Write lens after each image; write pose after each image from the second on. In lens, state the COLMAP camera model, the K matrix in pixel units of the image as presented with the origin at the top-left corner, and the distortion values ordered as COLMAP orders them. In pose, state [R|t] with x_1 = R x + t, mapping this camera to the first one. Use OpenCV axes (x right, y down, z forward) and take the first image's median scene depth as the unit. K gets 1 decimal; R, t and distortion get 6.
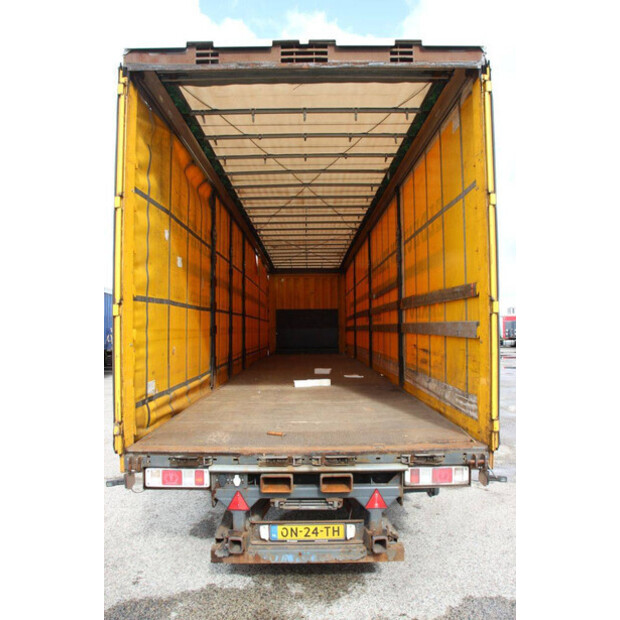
lens RADIAL K [[518.9, 0, 310.0], [0, 518.9, 310.0], [0, 0, 1]] dist [-0.120621, 0.016072]
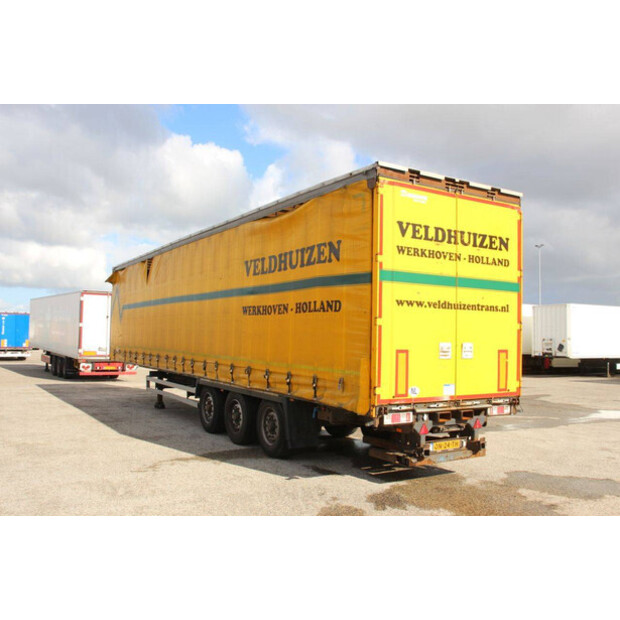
lens RADIAL K [[608.7, 0, 310.0], [0, 608.7, 310.0], [0, 0, 1]] dist [-0.080450, -0.002087]
pose [[0.850688, 0.043719, 0.523850, -1.582934], [-0.044891, 0.998937, -0.010470, -0.005410], [-0.523751, -0.014609, 0.851746, -0.591907]]
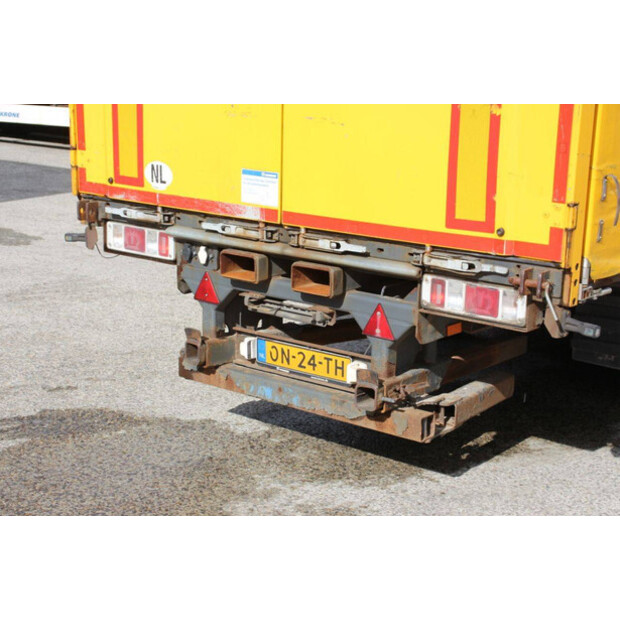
lens RADIAL K [[1179.8, 0, 310.0], [0, 1179.8, 310.0], [0, 0, 1]] dist [0.263319, 0.002545]
pose [[0.764981, 0.163789, -0.622878, 0.873047], [-0.006711, 0.969097, 0.246587, 0.031137], [0.644017, -0.184454, 0.742441, -0.032519]]
